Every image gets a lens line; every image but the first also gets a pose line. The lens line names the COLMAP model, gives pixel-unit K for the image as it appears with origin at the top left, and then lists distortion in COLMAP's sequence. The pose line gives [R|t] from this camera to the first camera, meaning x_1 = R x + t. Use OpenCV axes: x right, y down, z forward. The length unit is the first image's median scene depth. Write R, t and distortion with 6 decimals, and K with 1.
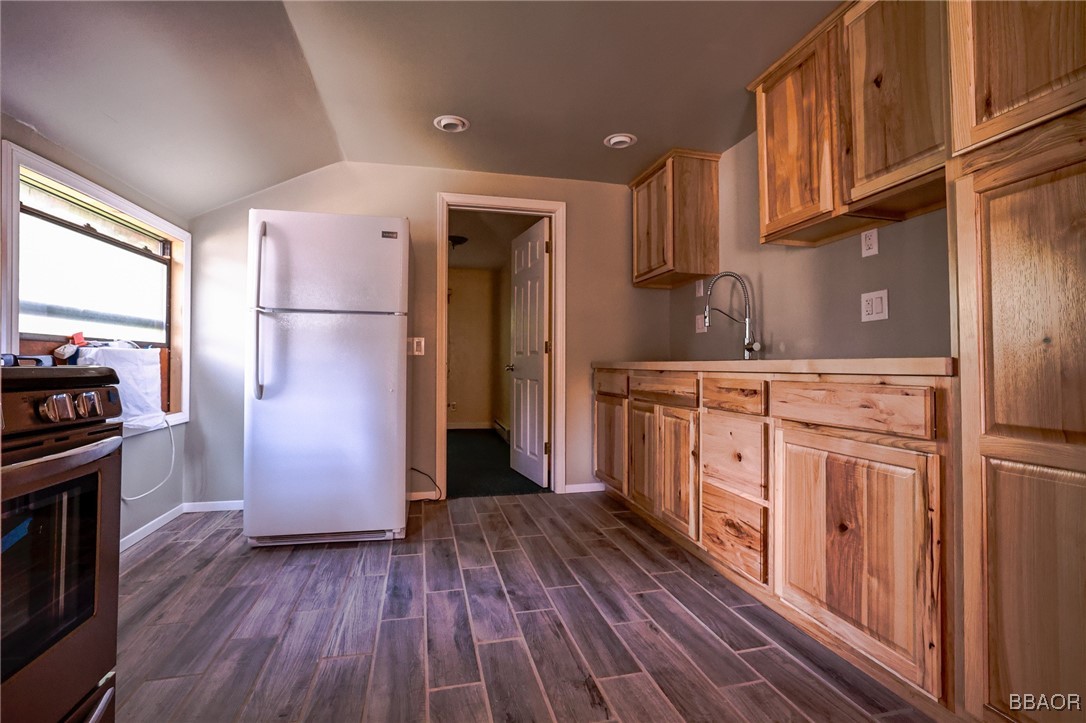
lens RADIAL K [[491.9, 0, 541.9], [0, 491.9, 355.2], [0, 0, 1]] dist [-0.043223, 0.019417]
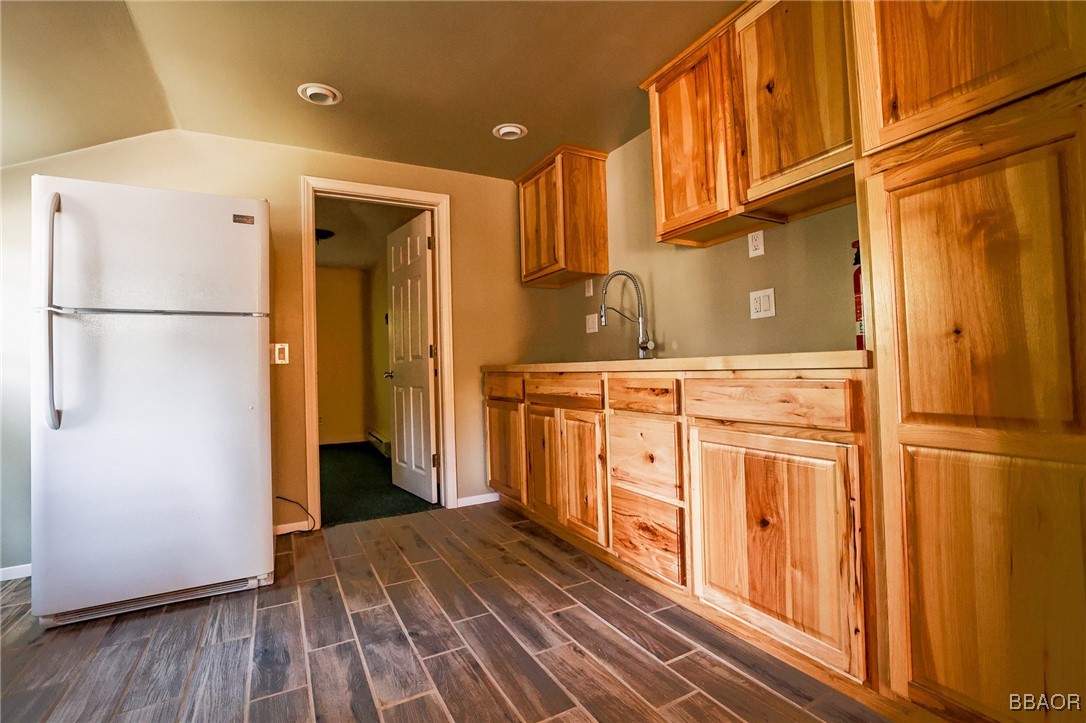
lens RADIAL K [[491.9, 0, 541.9], [0, 491.9, 355.2], [0, 0, 1]] dist [-0.043223, 0.019417]
pose [[0.965644, -0.026331, 0.258530, -0.053823], [0.027945, 0.999606, -0.002572, -0.000773], [-0.258361, 0.009708, 0.966000, 0.104742]]
